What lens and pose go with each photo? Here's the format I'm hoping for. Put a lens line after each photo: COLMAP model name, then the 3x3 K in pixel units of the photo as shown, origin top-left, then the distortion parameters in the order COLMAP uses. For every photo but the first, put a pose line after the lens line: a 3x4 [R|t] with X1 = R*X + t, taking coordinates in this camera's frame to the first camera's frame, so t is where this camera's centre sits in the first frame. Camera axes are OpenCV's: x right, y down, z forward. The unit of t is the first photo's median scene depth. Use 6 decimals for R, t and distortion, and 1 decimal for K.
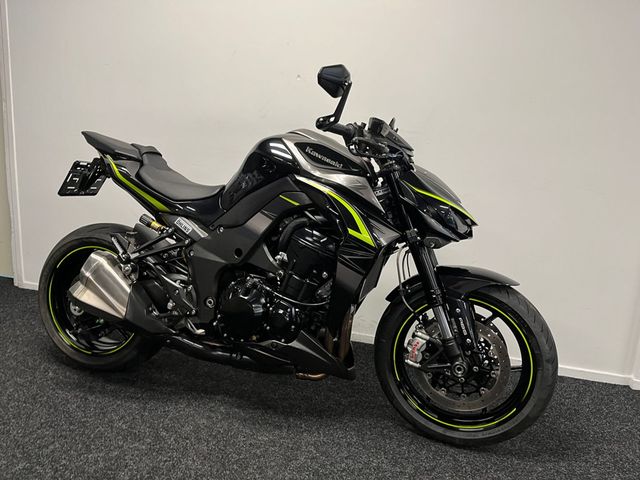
lens RADIAL K [[488.1, 0, 320.7], [0, 488.1, 247.9], [0, 0, 1]] dist [0.101470, -0.134895]
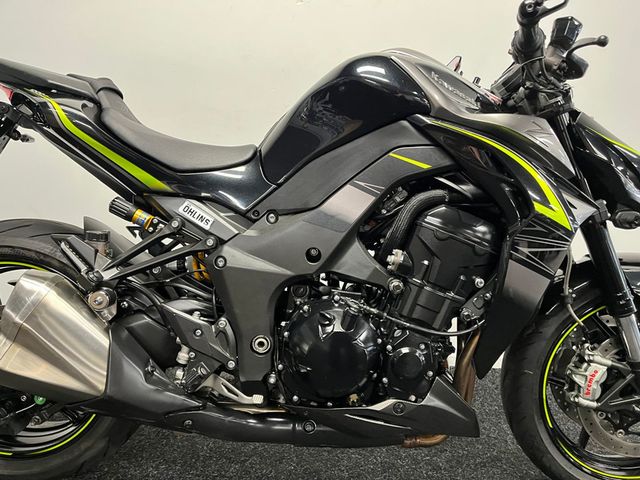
lens RADIAL K [[488.1, 0, 320.7], [0, 488.1, 247.9], [0, 0, 1]] dist [0.101470, -0.134895]
pose [[0.955219, -0.063574, 0.288988, -0.317357], [0.059691, 0.997969, 0.022240, -0.011388], [-0.289815, -0.003994, 0.957074, 0.423999]]
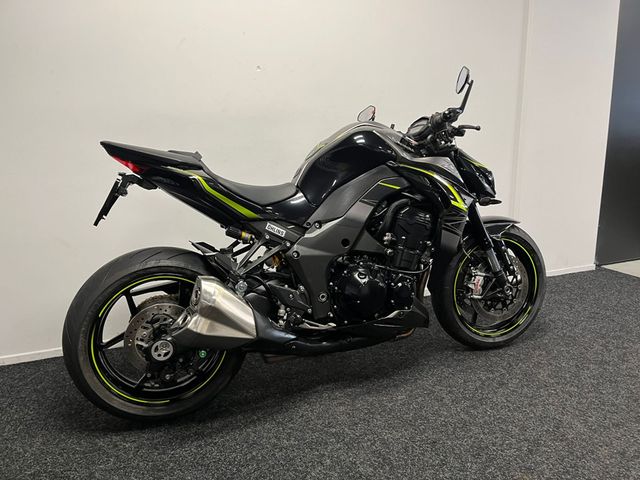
lens RADIAL K [[488.1, 0, 320.7], [0, 488.1, 247.9], [0, 0, 1]] dist [0.101470, -0.134895]
pose [[0.792314, -0.214469, 0.571175, -0.790290], [0.189388, 0.976389, 0.103910, -0.096203], [-0.579975, 0.025844, 0.814224, 0.165219]]
